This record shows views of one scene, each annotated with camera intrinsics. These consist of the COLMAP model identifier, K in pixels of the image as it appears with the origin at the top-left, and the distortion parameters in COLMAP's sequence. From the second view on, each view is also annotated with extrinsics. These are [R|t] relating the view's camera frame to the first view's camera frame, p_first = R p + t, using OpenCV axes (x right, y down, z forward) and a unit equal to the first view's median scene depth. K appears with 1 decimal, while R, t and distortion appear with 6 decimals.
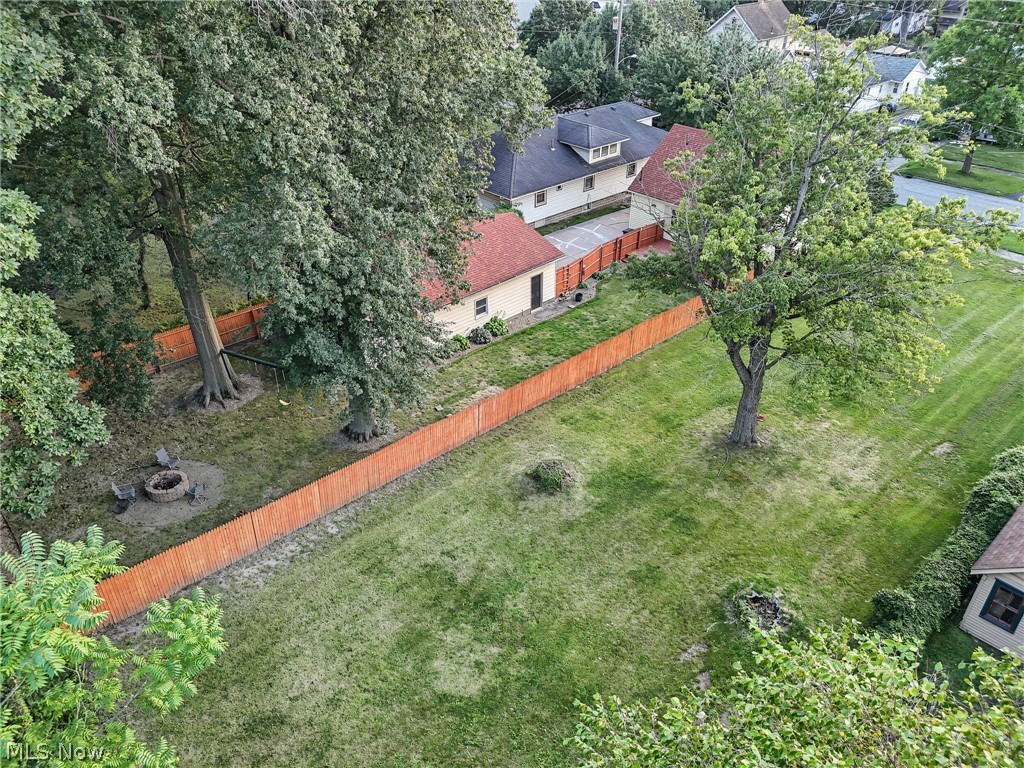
lens RADIAL K [[749.6, 0, 515.0], [0, 749.6, 386.3], [0, 0, 1]] dist [0.070702, -0.075673]
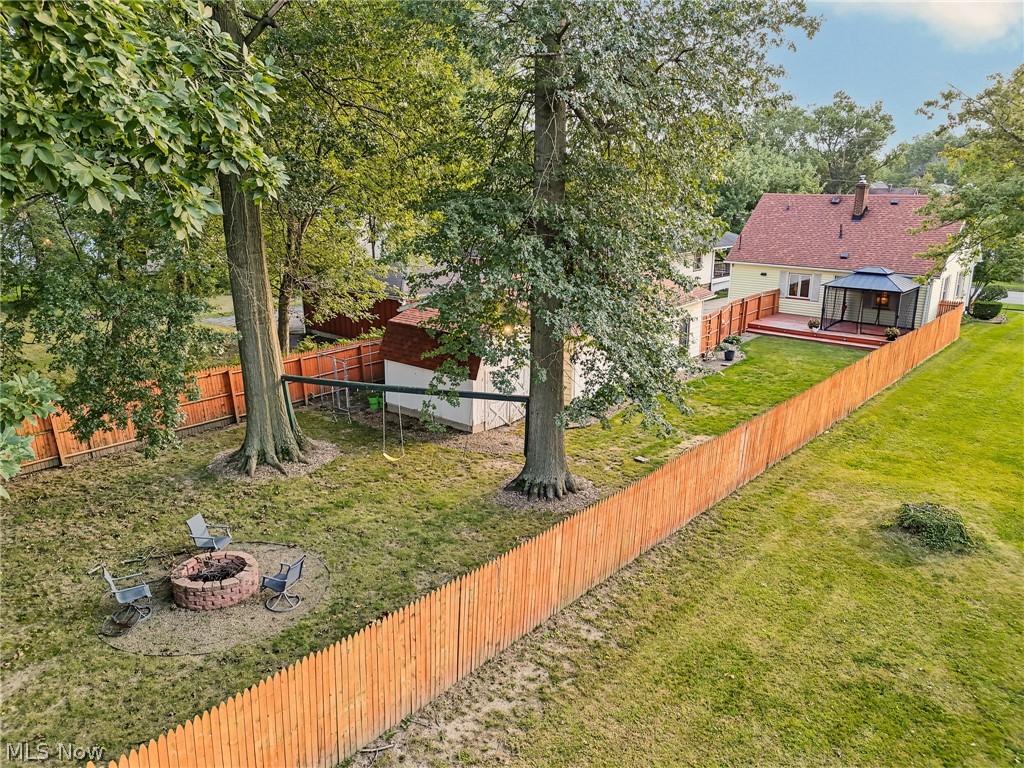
lens RADIAL K [[749.6, 0, 515.0], [0, 749.6, 386.3], [0, 0, 1]] dist [0.070702, -0.075673]
pose [[0.992383, -0.032279, 0.118889, -0.274330], [0.065418, 0.955832, -0.286540, 0.140514], [-0.104389, 0.292135, 0.950663, 0.411832]]
